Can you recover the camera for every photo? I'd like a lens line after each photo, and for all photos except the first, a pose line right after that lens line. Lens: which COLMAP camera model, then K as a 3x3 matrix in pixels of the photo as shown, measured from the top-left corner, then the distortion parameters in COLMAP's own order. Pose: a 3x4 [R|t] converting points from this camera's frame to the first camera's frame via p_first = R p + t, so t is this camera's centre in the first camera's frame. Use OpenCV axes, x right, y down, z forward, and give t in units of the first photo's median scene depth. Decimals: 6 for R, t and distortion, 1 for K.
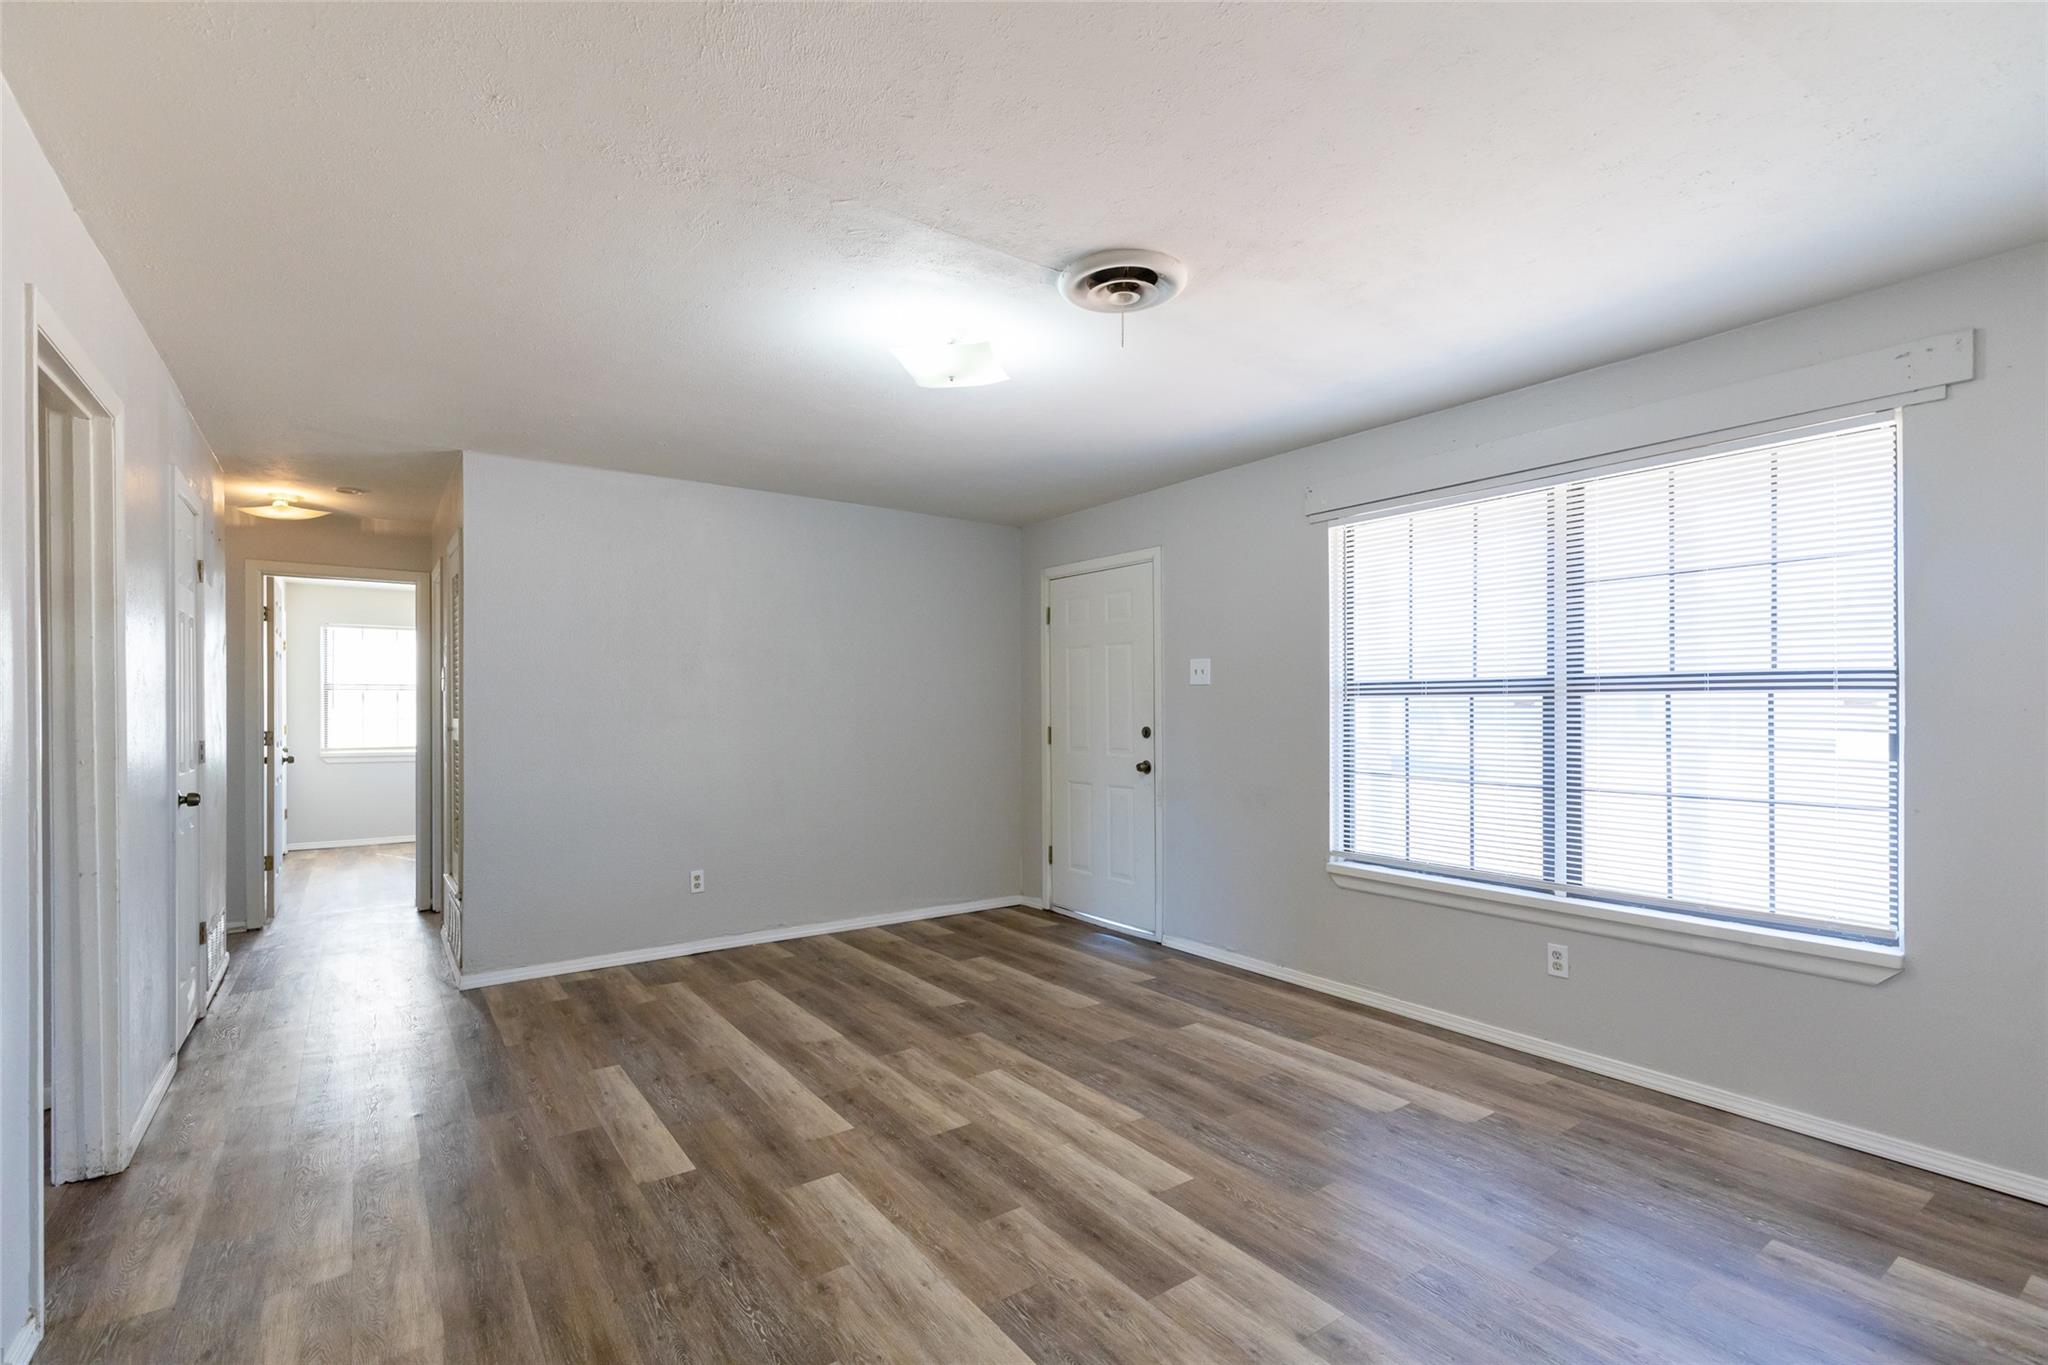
lens RADIAL K [[934.0, 0, 1040.4], [0, 934.0, 688.5], [0, 0, 1]] dist [0.000586, 0.000634]
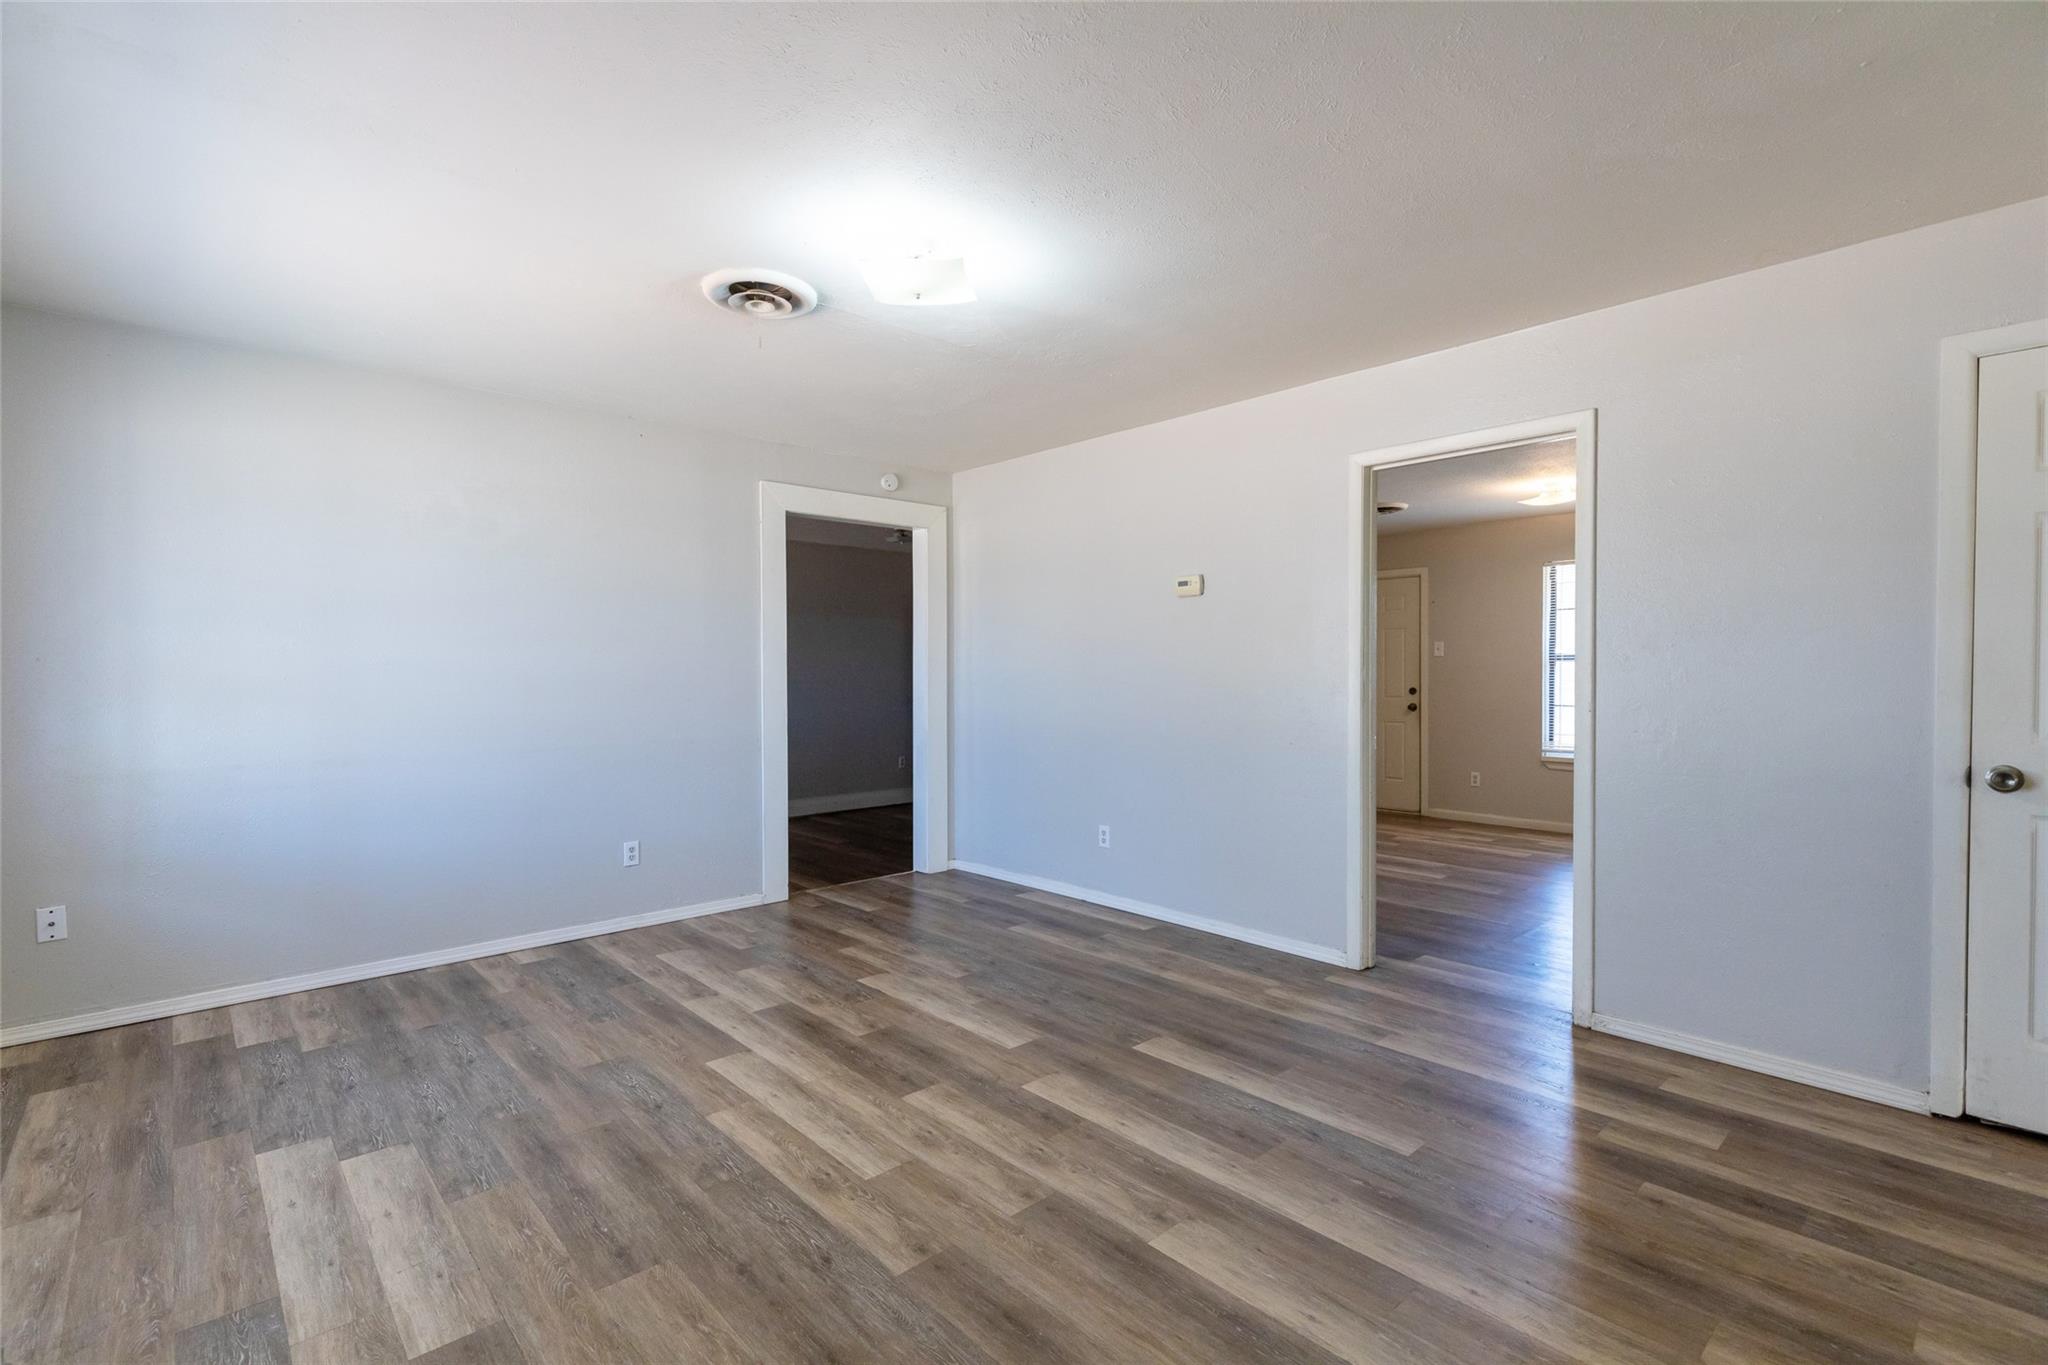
lens RADIAL K [[934.0, 0, 1040.4], [0, 934.0, 688.5], [0, 0, 1]] dist [0.000586, 0.000634]
pose [[-0.993683, 0.007110, -0.112000, -0.108911], [0.007395, 0.999970, -0.002123, 0.052174], [0.111981, -0.002938, -0.993706, 1.917739]]
